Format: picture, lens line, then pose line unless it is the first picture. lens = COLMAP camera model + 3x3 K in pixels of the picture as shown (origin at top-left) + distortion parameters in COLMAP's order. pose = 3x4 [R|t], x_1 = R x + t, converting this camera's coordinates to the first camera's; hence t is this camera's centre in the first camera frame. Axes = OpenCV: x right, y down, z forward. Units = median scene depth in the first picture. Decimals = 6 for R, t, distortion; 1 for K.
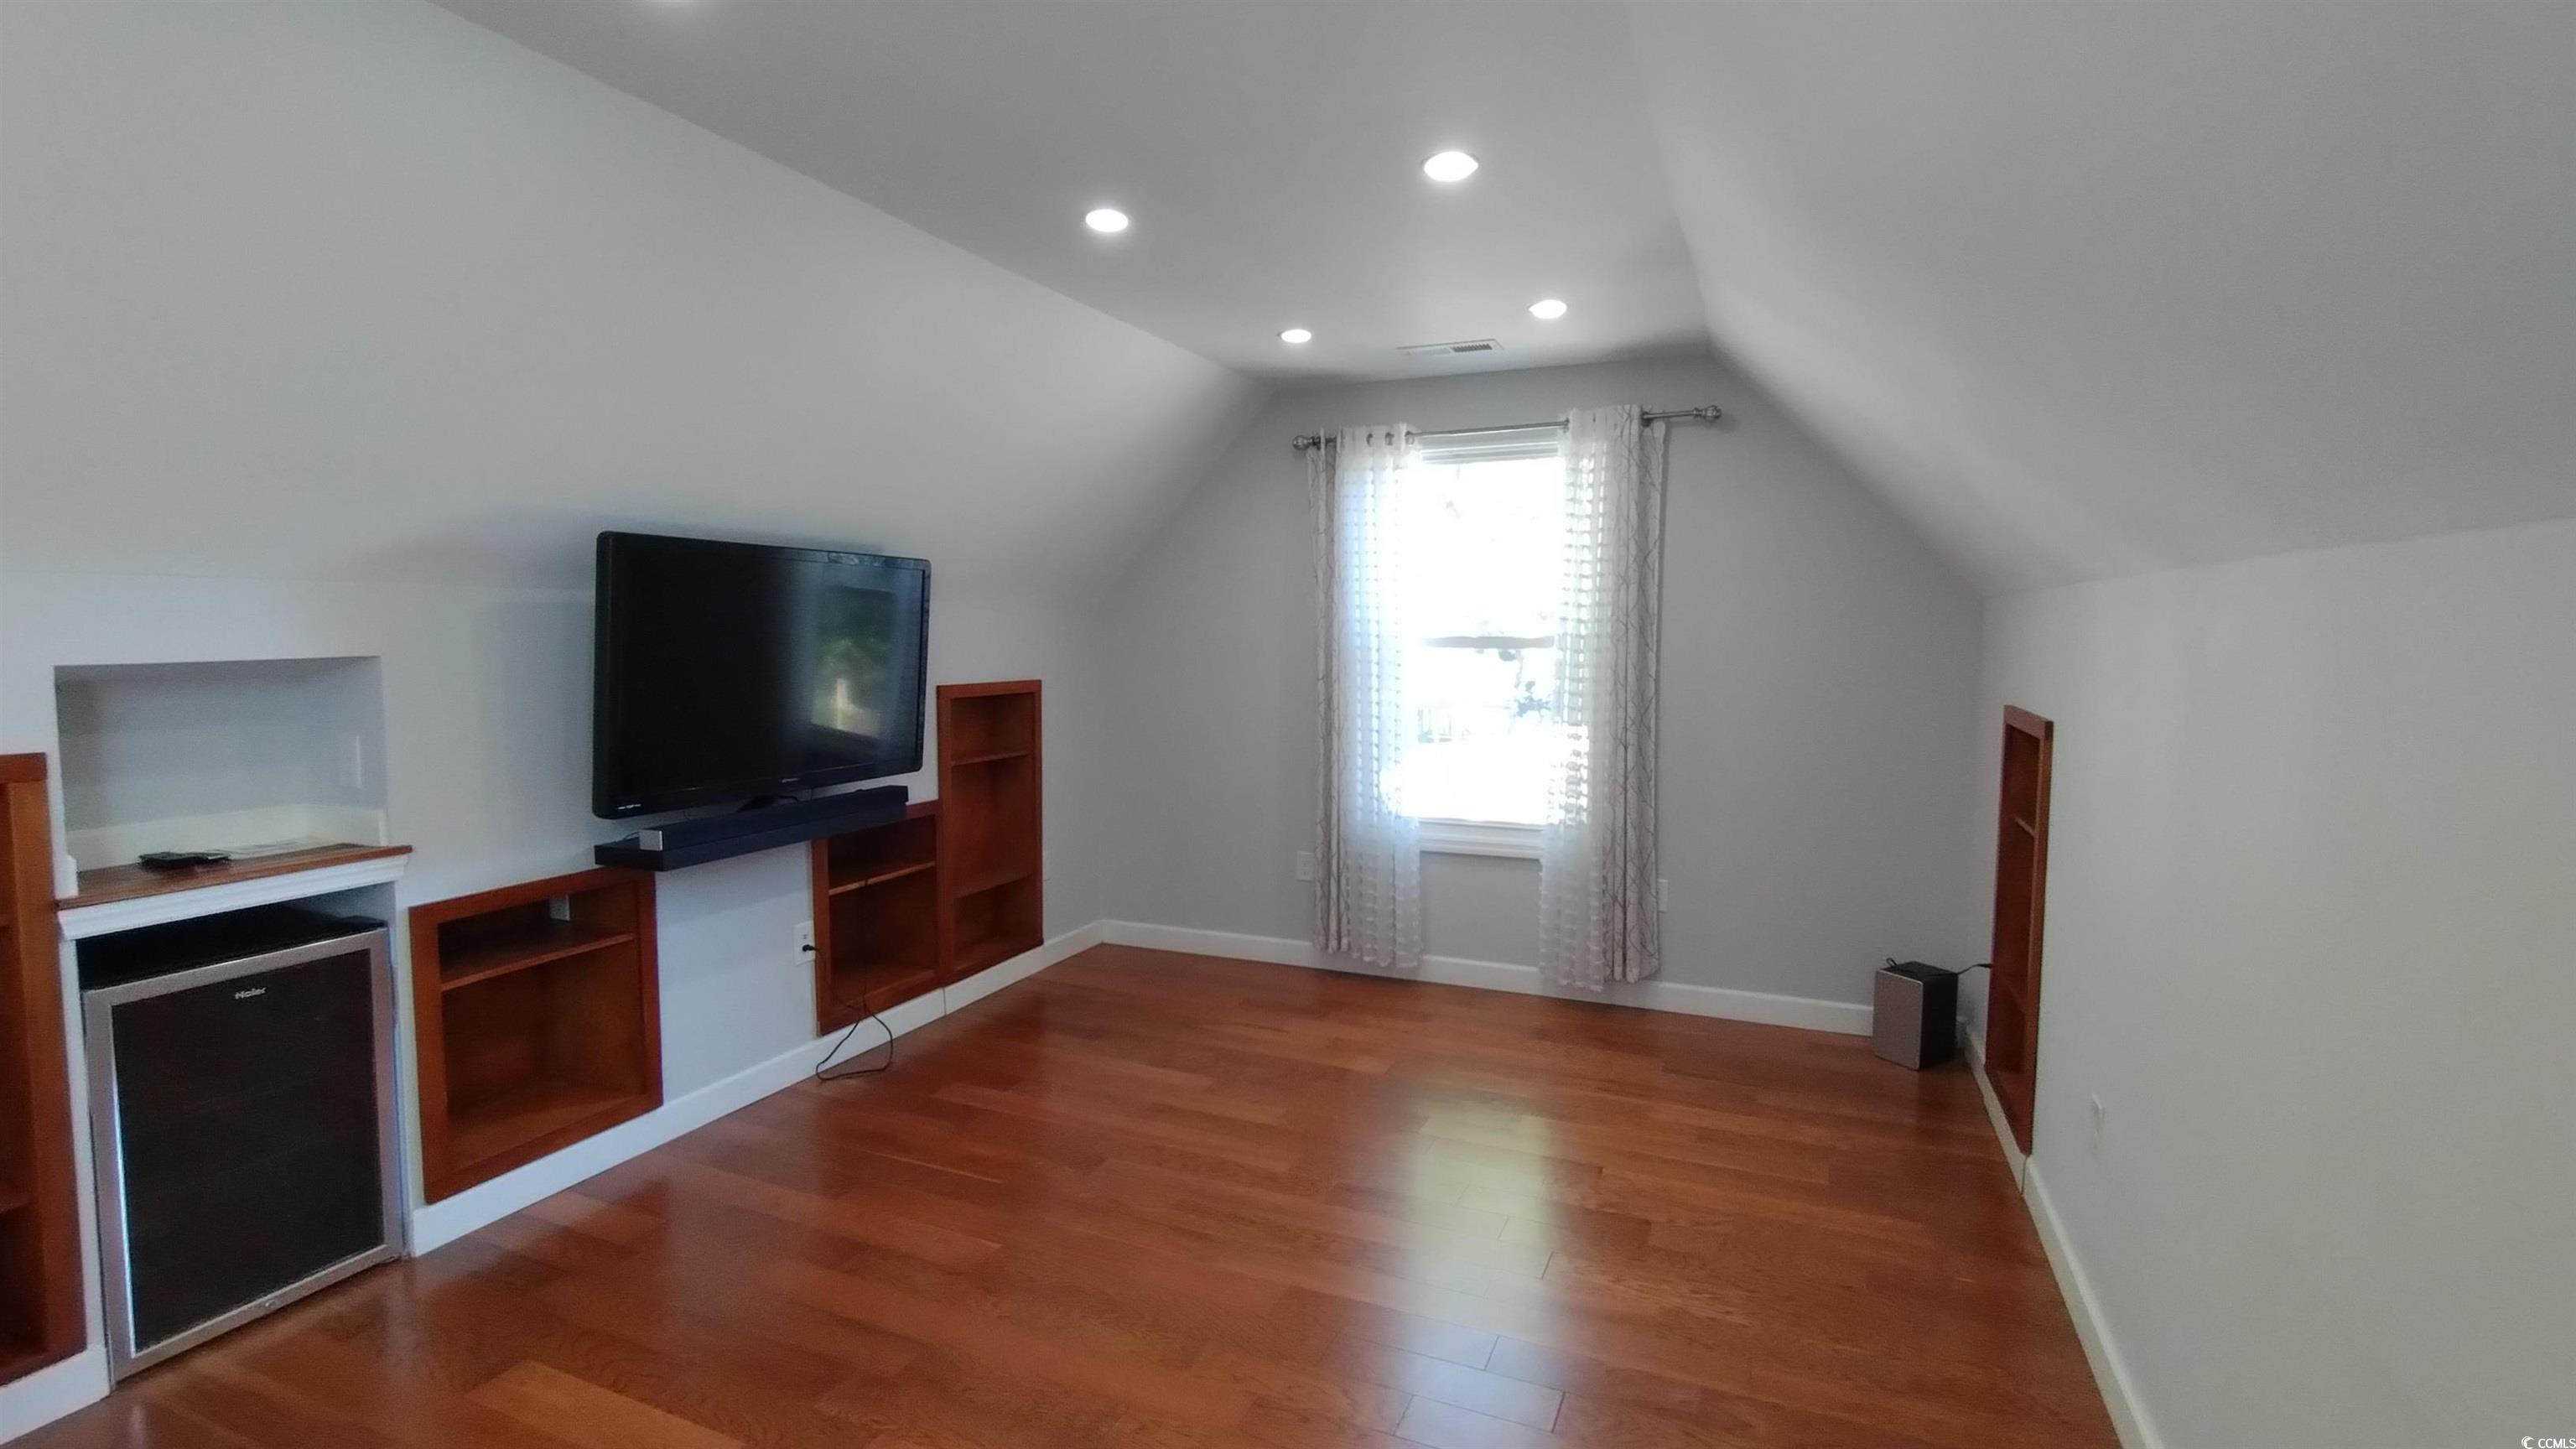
lens RADIAL K [[1169.2, 0, 1289.6], [0, 1169.2, 721.3], [0, 0, 1]] dist [0.002043, -0.000209]
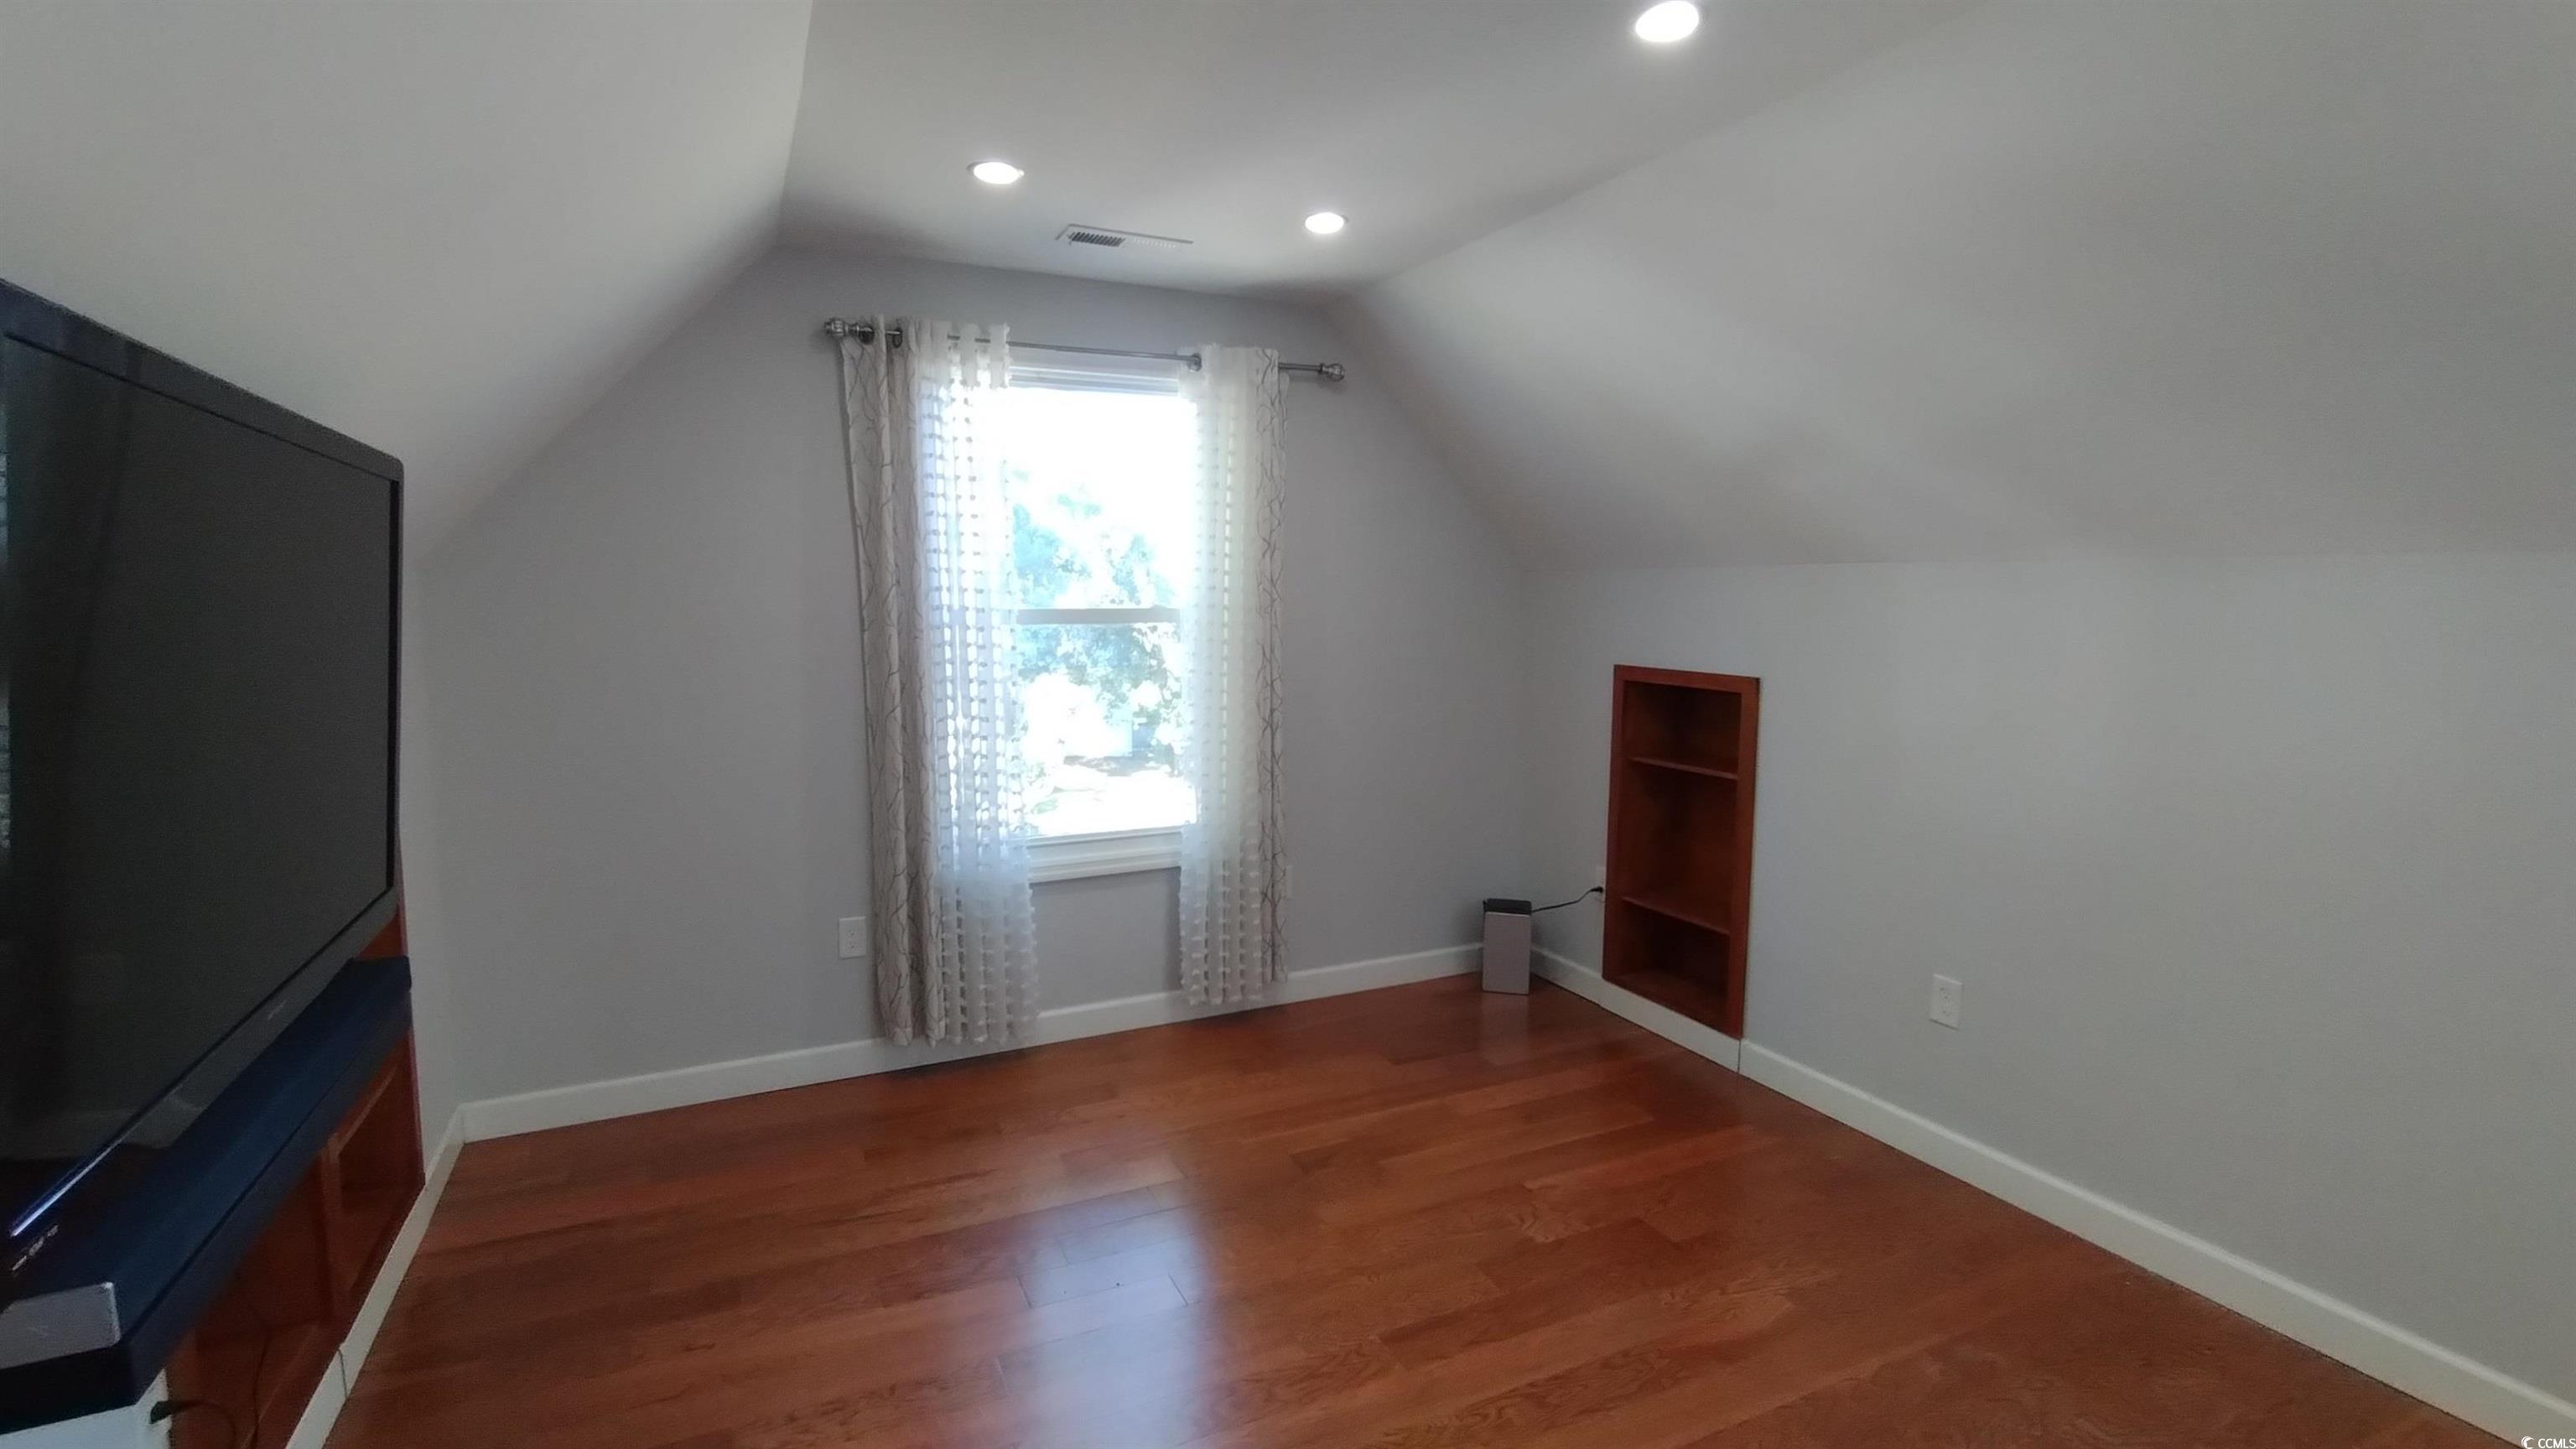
lens RADIAL K [[1169.2, 0, 1286.9], [0, 1169.2, 717.7], [0, 0, 1]] dist [0.002043, -0.000209]
pose [[0.655835, -0.081346, 0.750509, -0.375513], [0.056918, 0.996676, 0.058290, -0.038140], [-0.752755, 0.004488, 0.658285, 0.377794]]
